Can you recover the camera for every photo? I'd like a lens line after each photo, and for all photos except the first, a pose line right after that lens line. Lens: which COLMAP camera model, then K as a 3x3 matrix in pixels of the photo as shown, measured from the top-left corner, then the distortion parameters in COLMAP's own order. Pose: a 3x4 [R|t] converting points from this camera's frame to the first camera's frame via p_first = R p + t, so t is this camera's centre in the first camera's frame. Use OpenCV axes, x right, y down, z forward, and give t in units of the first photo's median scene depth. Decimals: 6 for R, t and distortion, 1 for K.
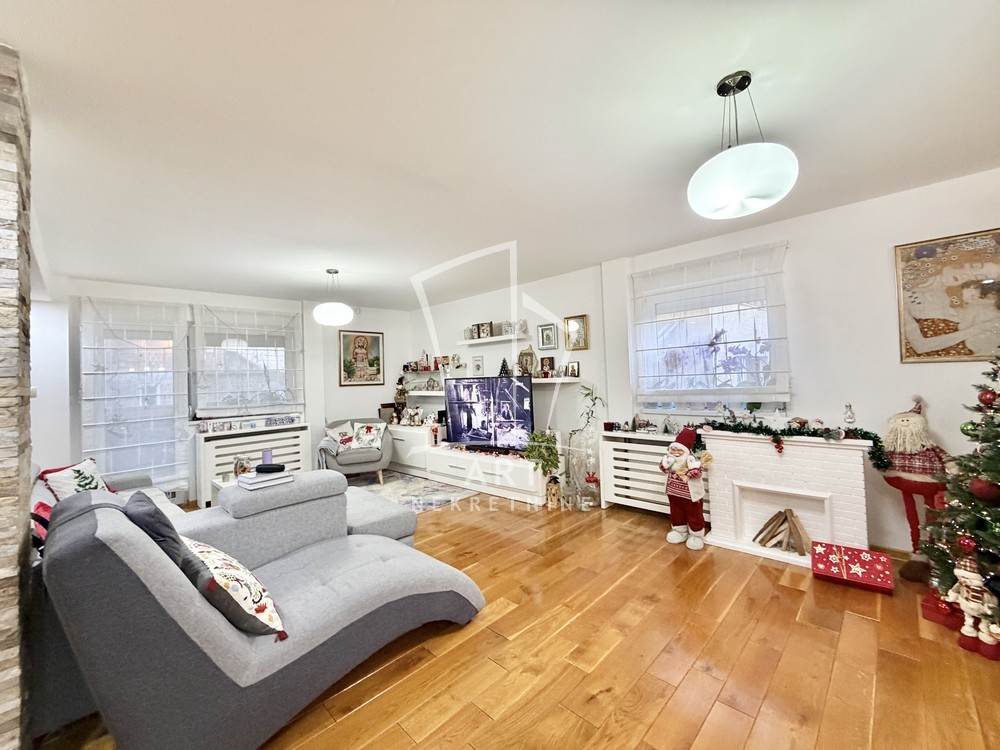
lens RADIAL K [[407.8, 0, 498.4], [0, 407.8, 364.0], [0, 0, 1]] dist [-0.000171, 0.000021]
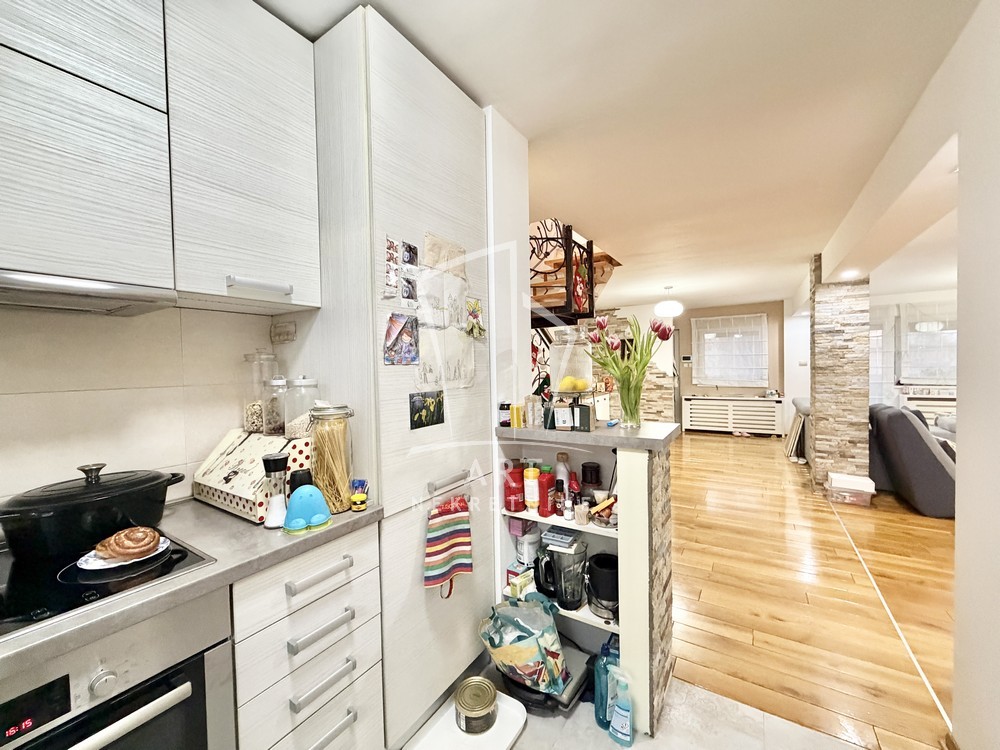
lens RADIAL K [[396.8, 0, 495.9], [0, 396.8, 376.6], [0, 0, 1]] dist [-0.000613, -0.000003]
pose [[0.197948, 0.061201, -0.978300, 0.291161], [0.041715, 0.996619, 0.070788, -0.042913], [0.979325, -0.054822, 0.194726, -0.563886]]
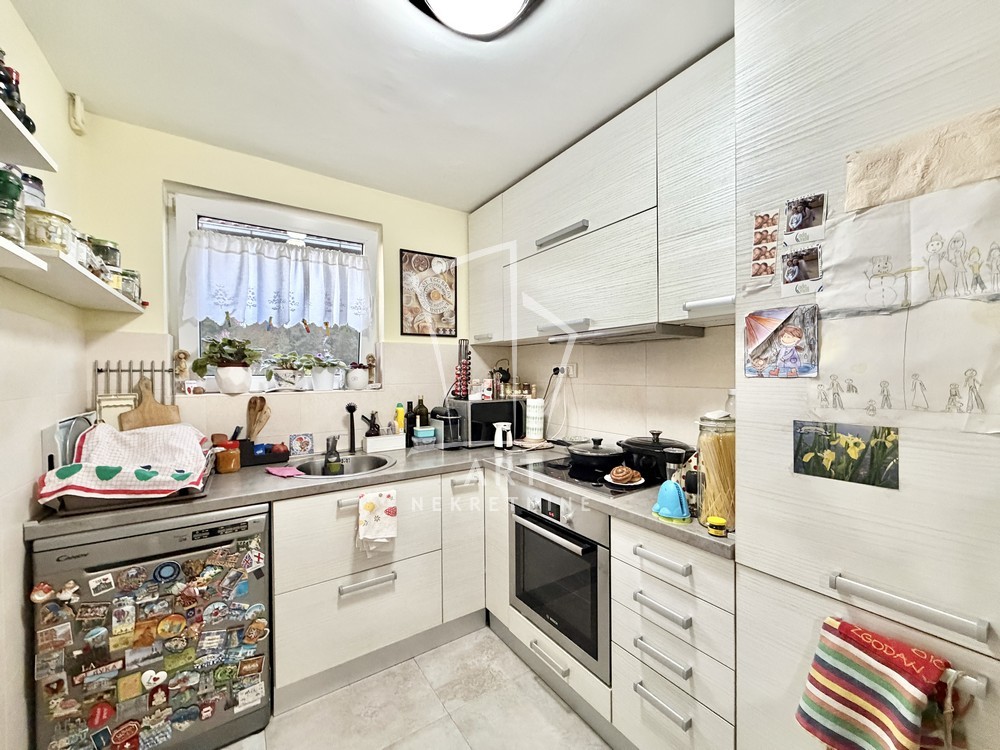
lens RADIAL K [[396.8, 0, 495.9], [0, 396.8, 376.6], [0, 0, 1]] dist [-0.000613, -0.000003]
pose [[-0.977216, 0.044784, 0.207470, 0.124894], [0.040225, 0.998849, -0.026140, -0.036127], [-0.208402, -0.017199, -0.977892, -0.371592]]
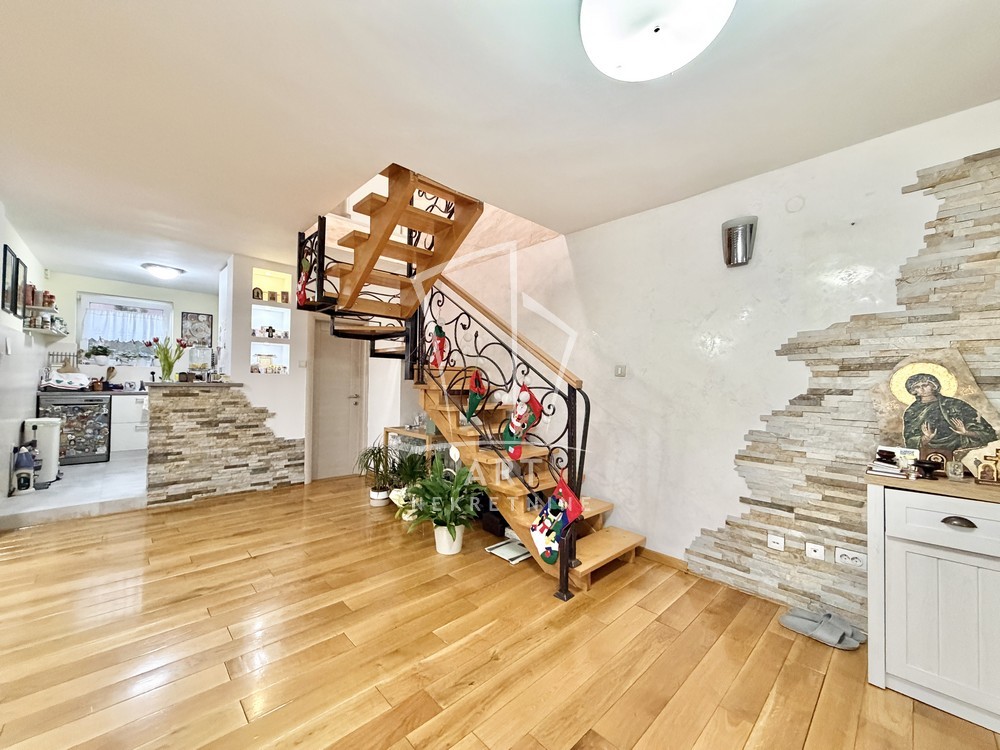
lens RADIAL K [[396.8, 0, 495.9], [0, 396.8, 376.6], [0, 0, 1]] dist [-0.000613, -0.000003]
pose [[-0.999092, 0.021705, 0.036653, -0.637803], [0.020195, 0.998952, -0.041084, 0.054764], [-0.037506, -0.040306, -0.998483, 0.323423]]
